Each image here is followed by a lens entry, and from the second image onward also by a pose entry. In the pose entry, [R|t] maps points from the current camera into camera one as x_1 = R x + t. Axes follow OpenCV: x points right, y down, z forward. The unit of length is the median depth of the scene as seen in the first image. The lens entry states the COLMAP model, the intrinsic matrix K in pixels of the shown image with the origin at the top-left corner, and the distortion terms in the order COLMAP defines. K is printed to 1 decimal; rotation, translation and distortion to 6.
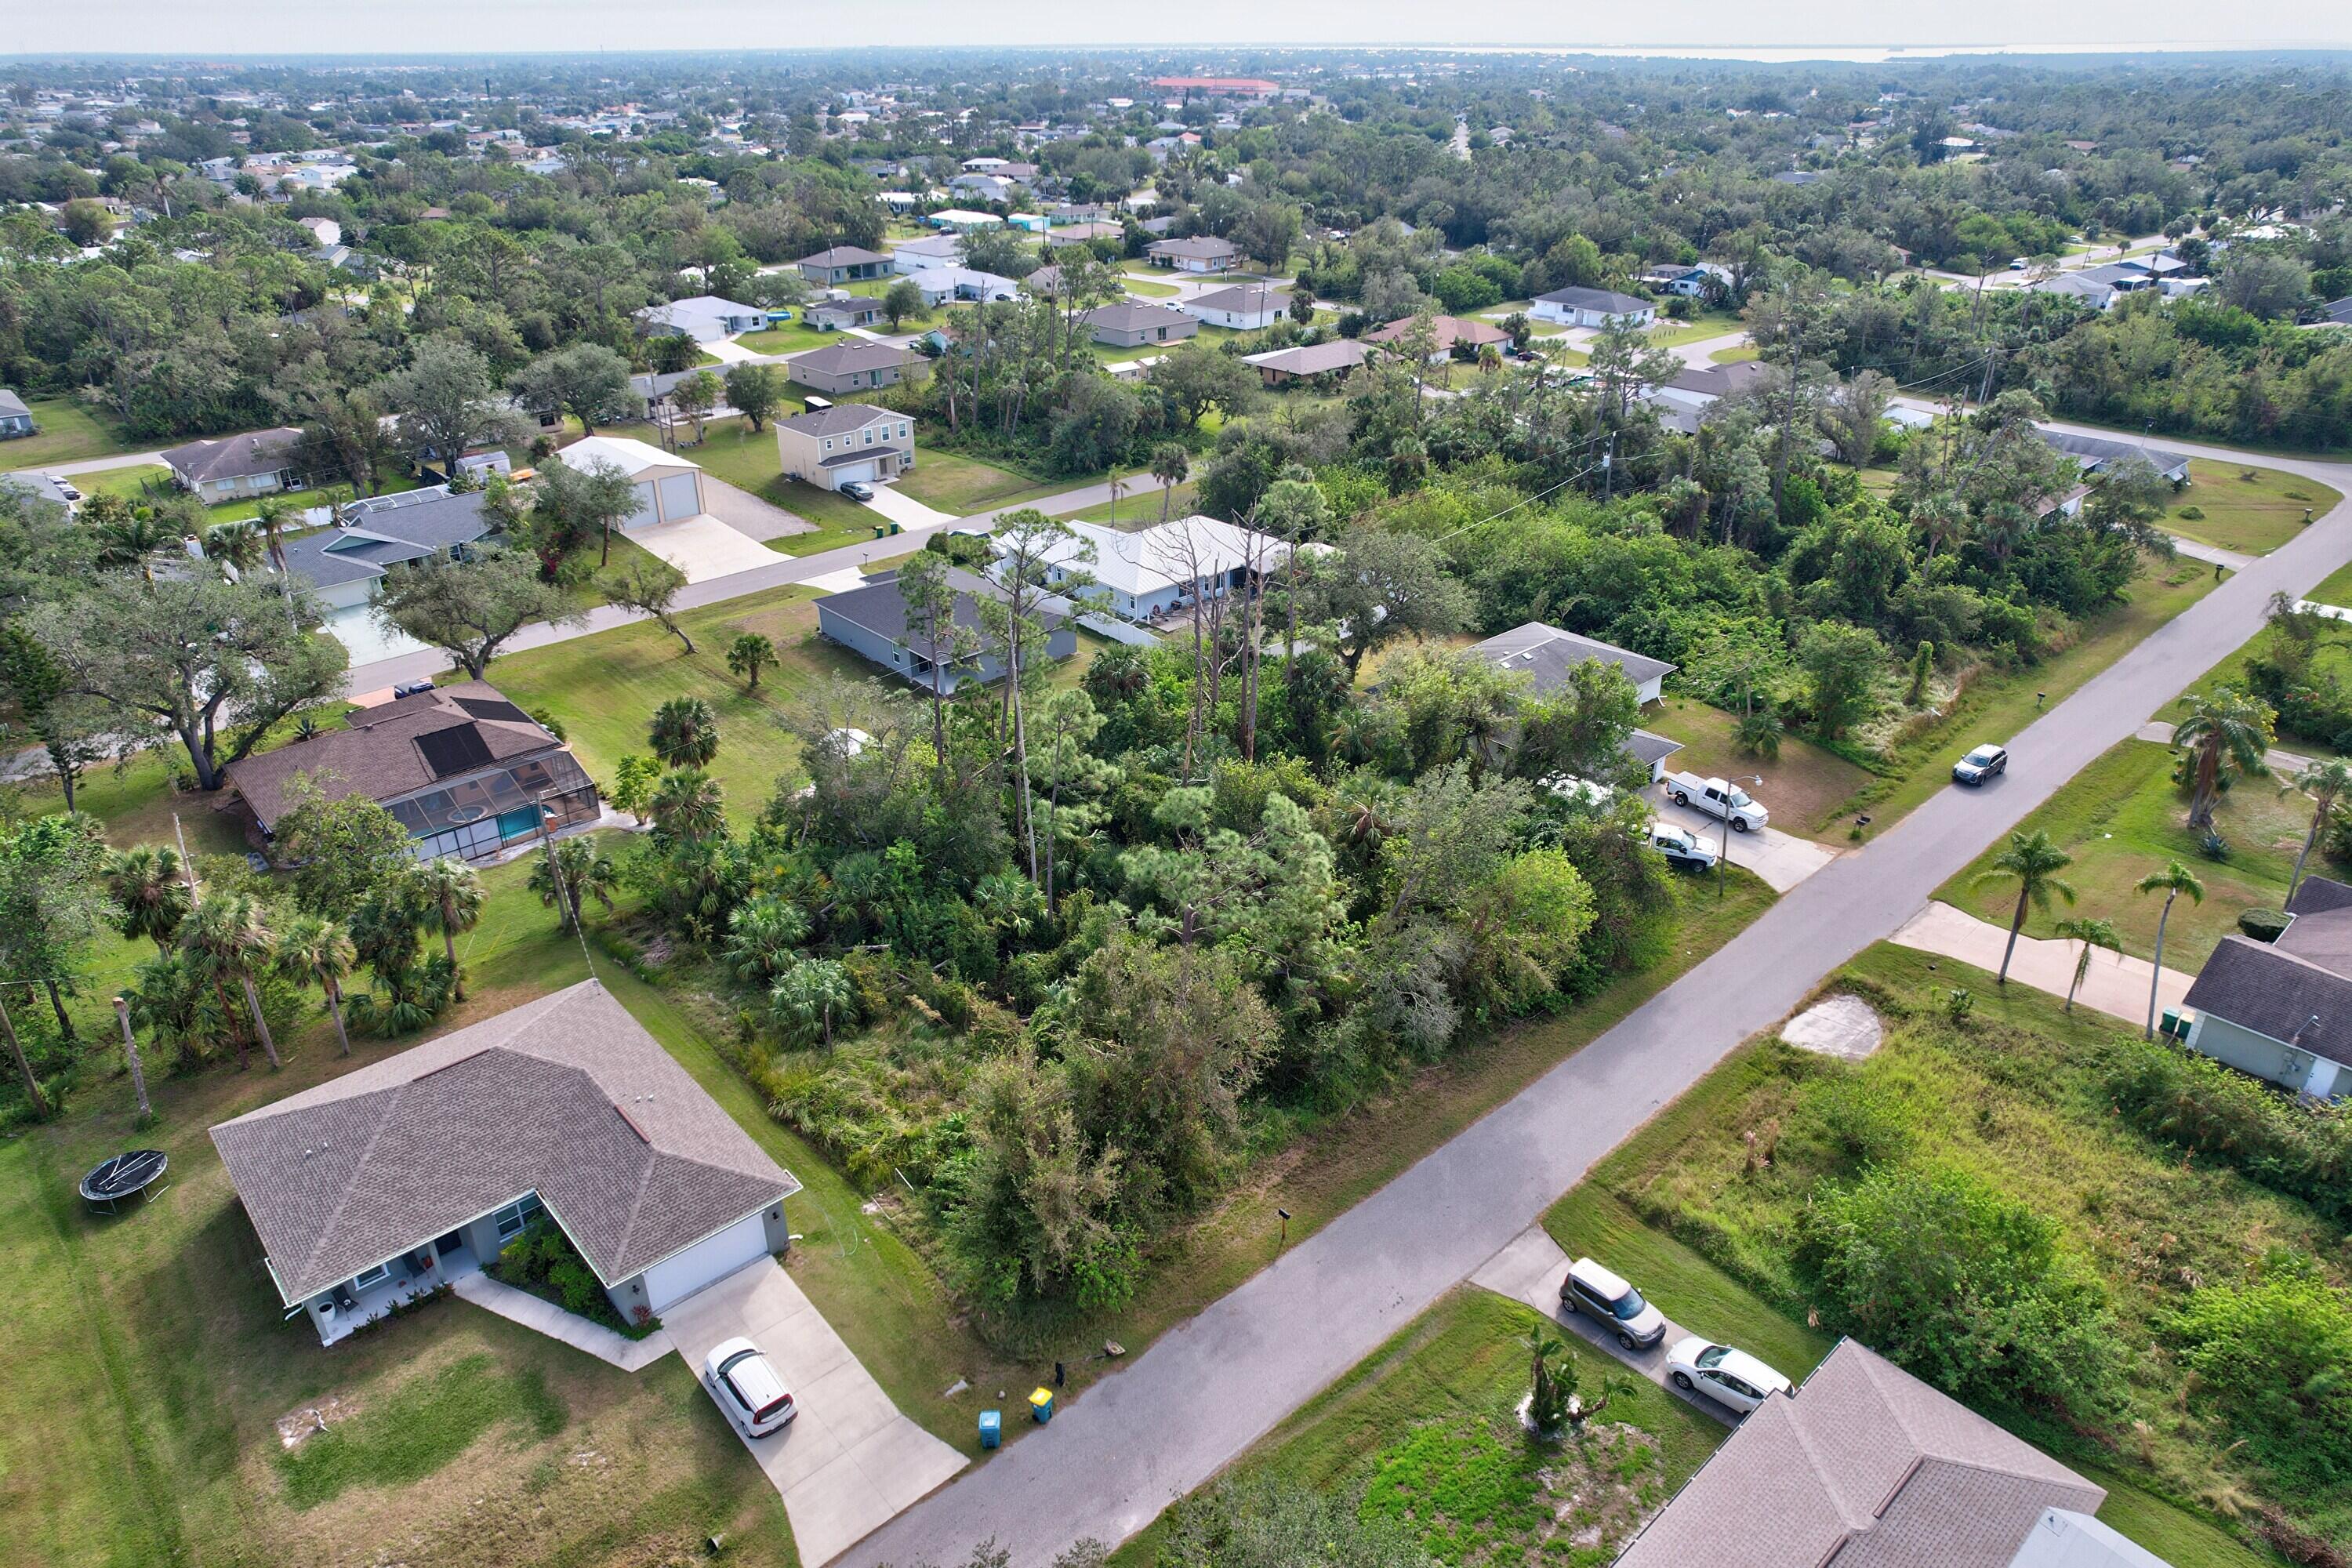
lens RADIAL K [[1501.4, 0, 1187.9], [0, 1501.4, 786.3], [0, 0, 1]] dist [-0.069457, 0.061340]
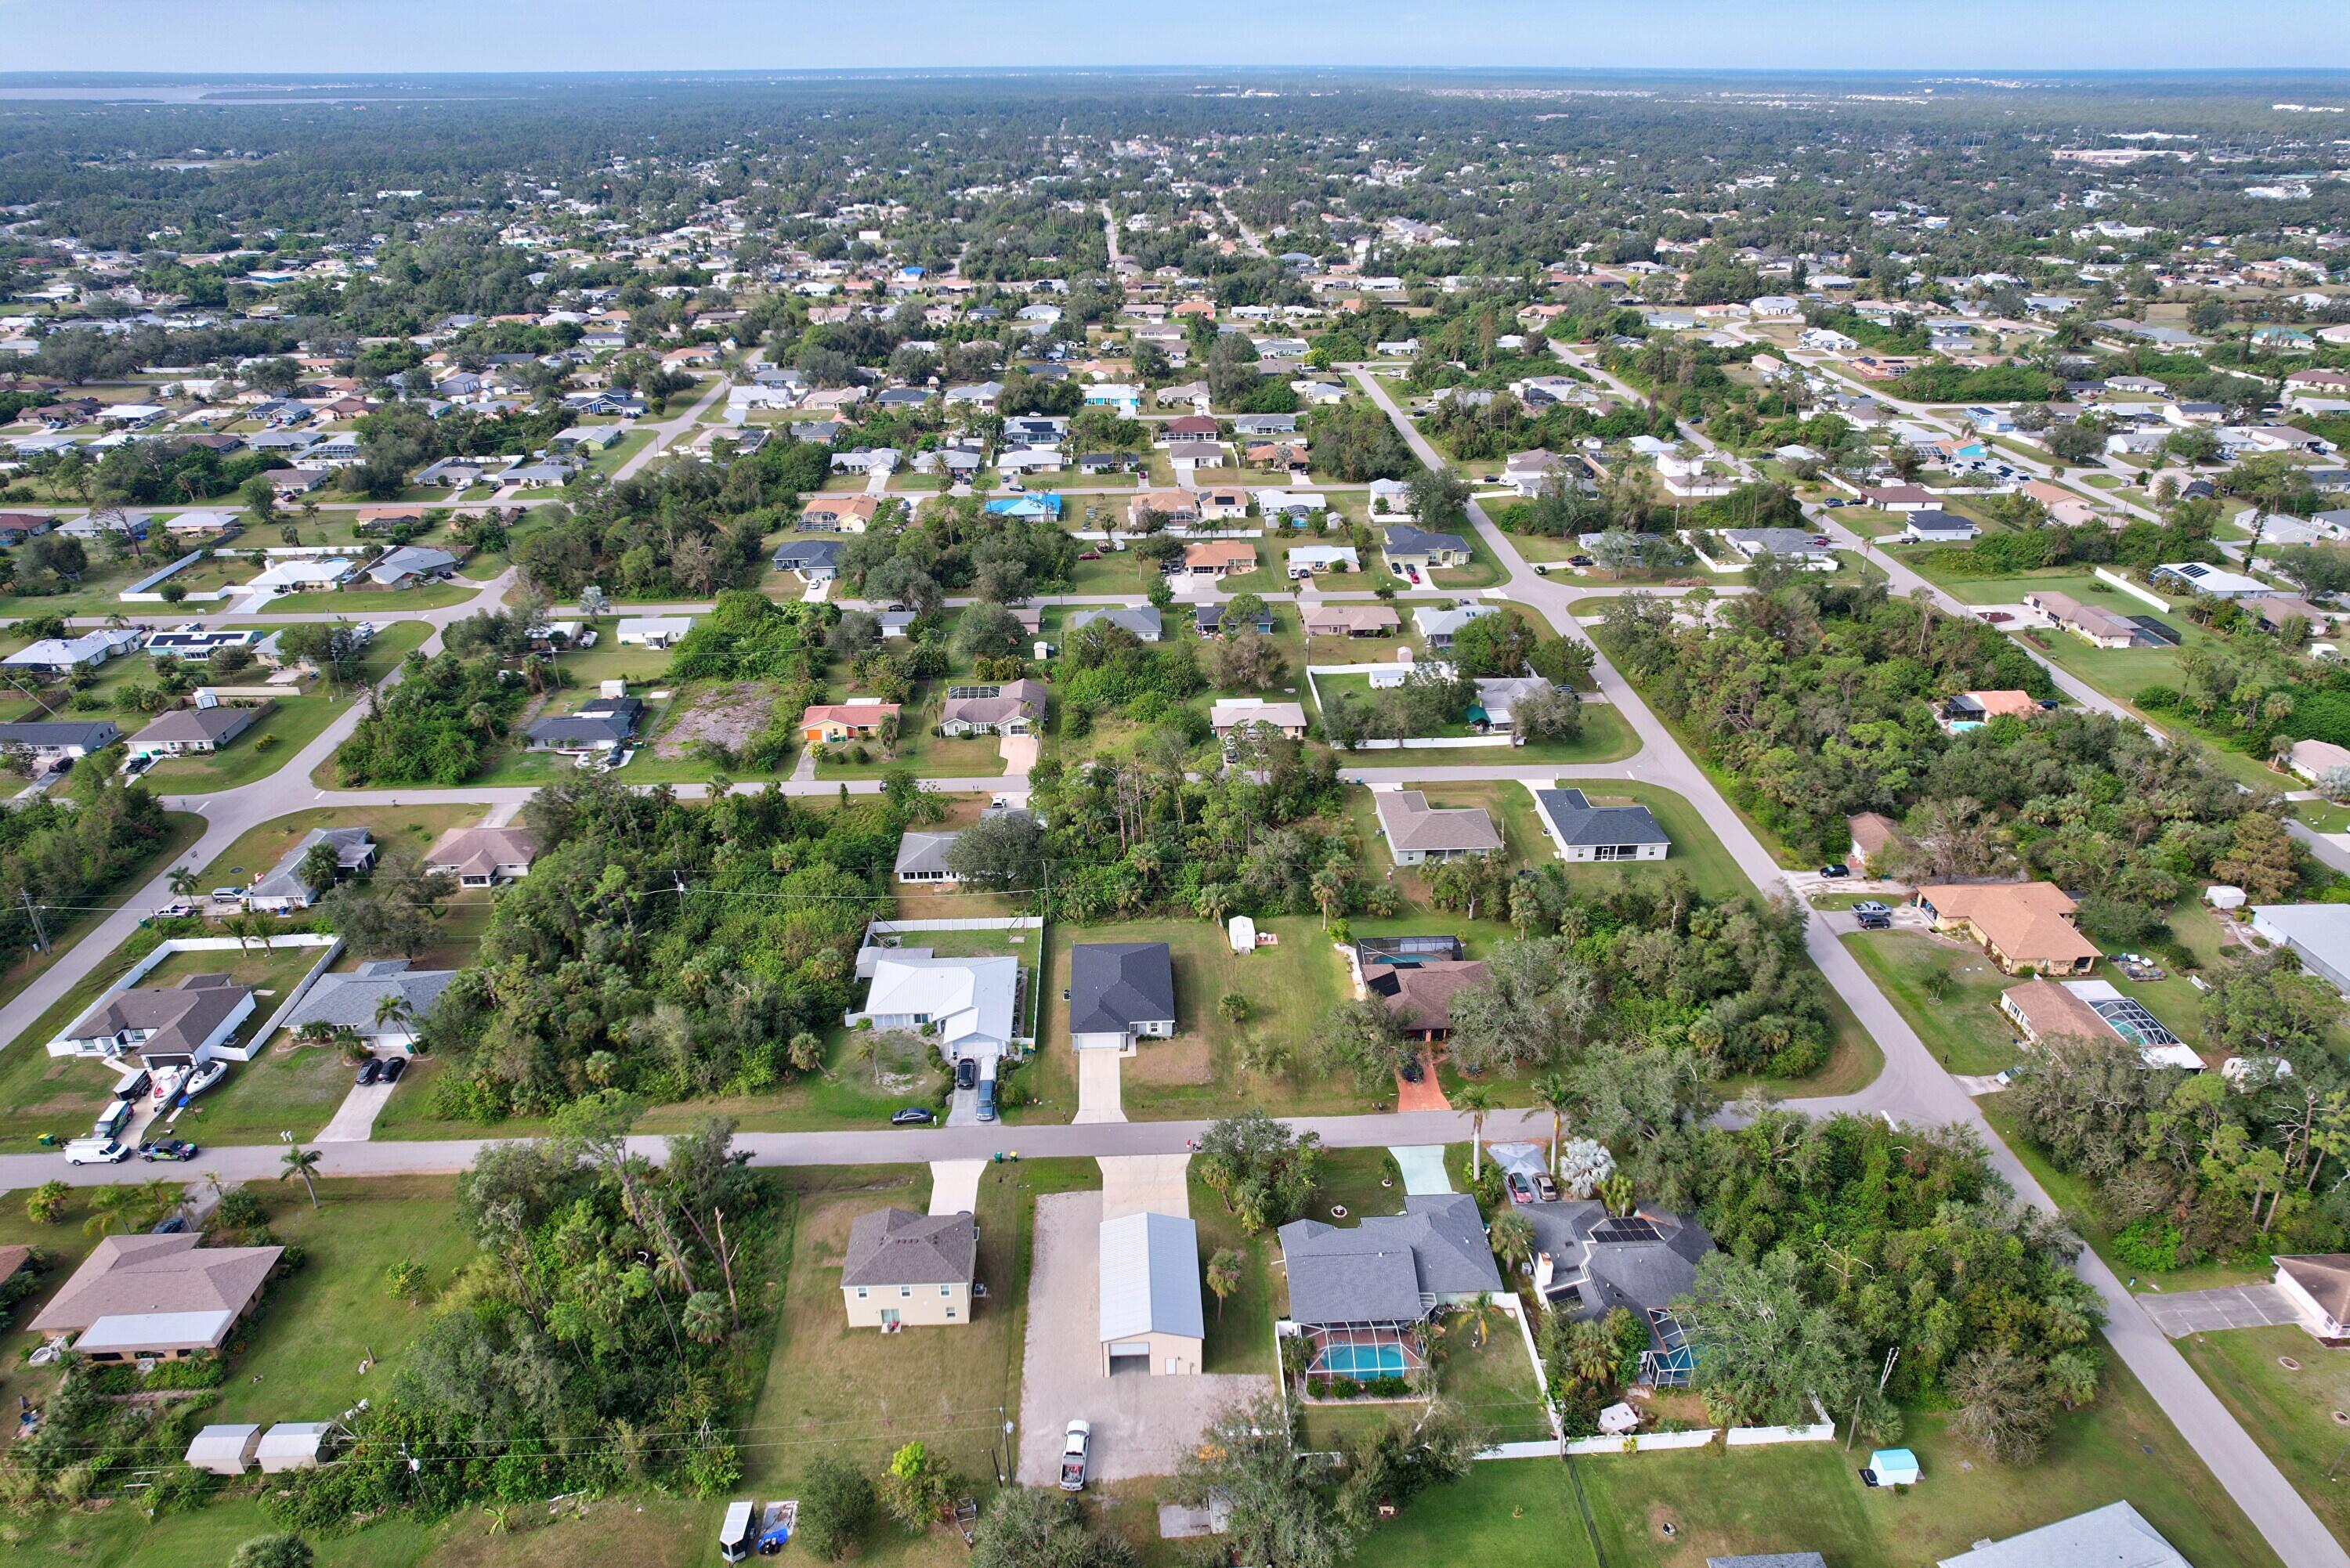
lens RADIAL K [[1500.0, 0, 1179.8], [0, 1500.0, 795.2], [0, 0, 1]] dist [-0.069457, 0.061340]
pose [[-0.770682, -0.279193, 0.572801, -1.537584], [0.292463, 0.643657, 0.707227, -1.954323], [-0.566140, 0.712571, -0.414401, 2.086361]]
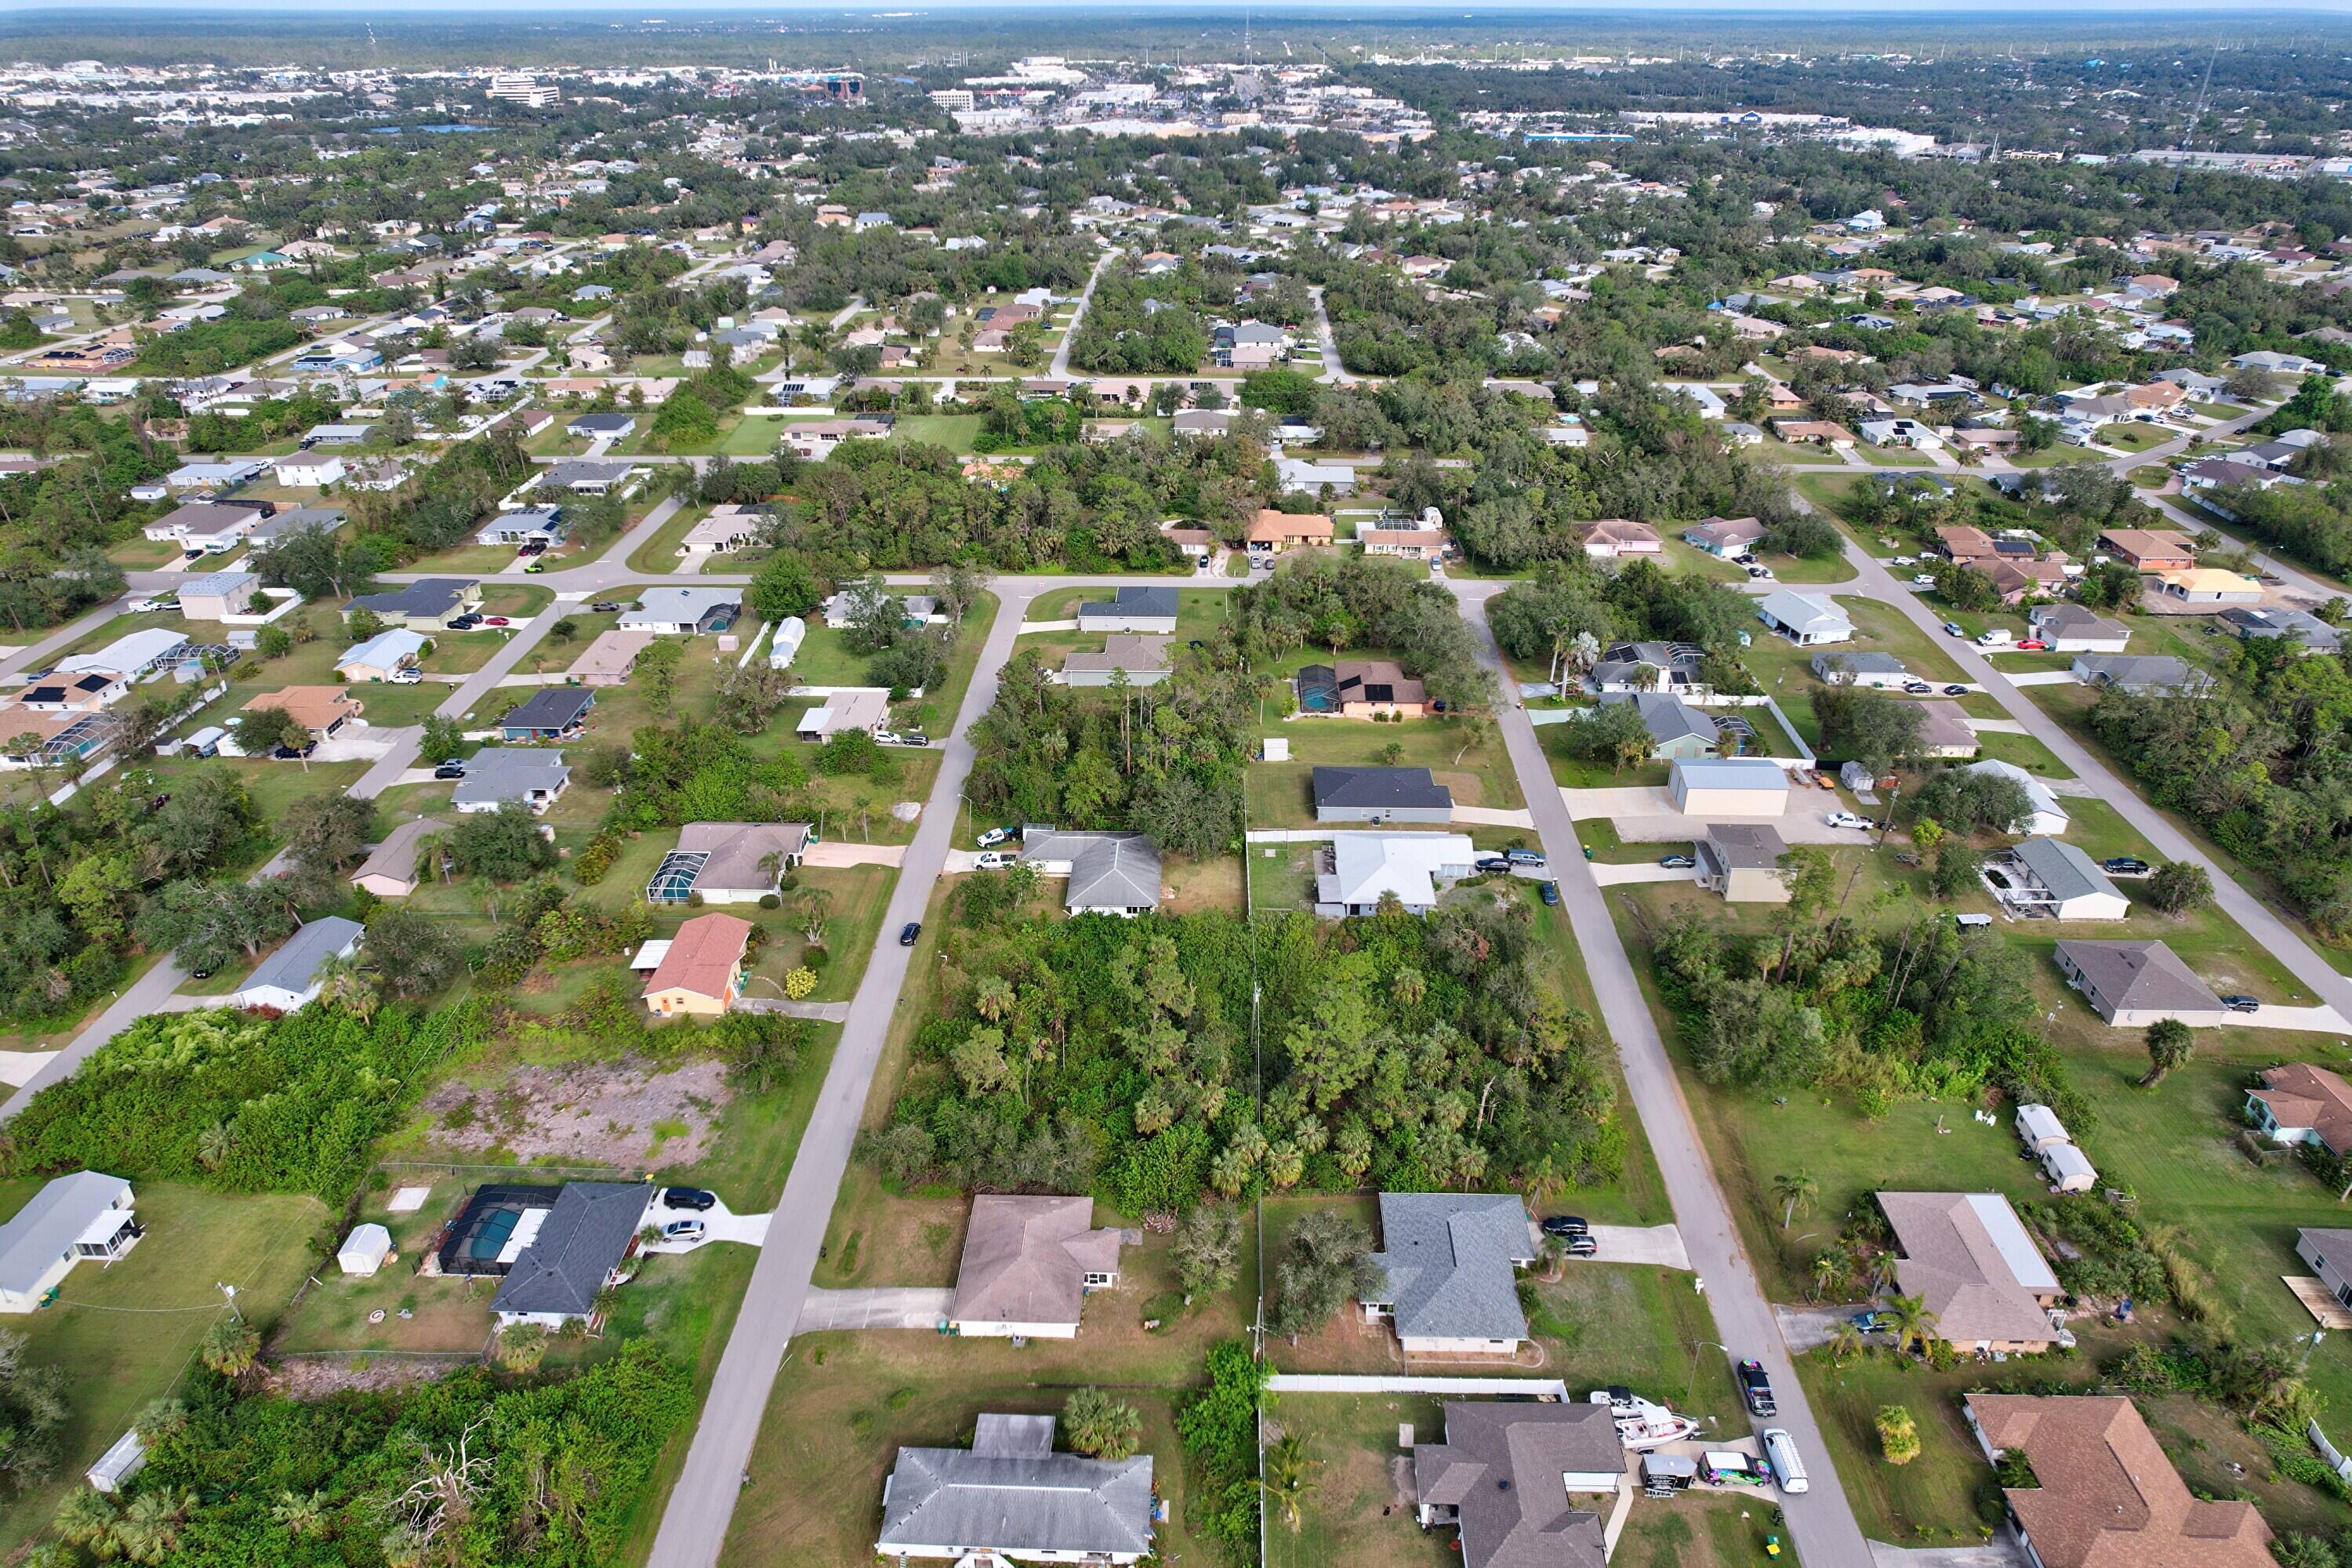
lens RADIAL K [[1501.4, 0, 1191.4], [0, 1501.4, 780.4], [0, 0, 1]] dist [-0.069457, 0.061340]
pose [[-0.688884, 0.343810, -0.638148, 1.744427], [-0.324954, 0.640468, 0.695849, -1.964383], [0.647953, 0.686728, -0.329486, 2.060624]]
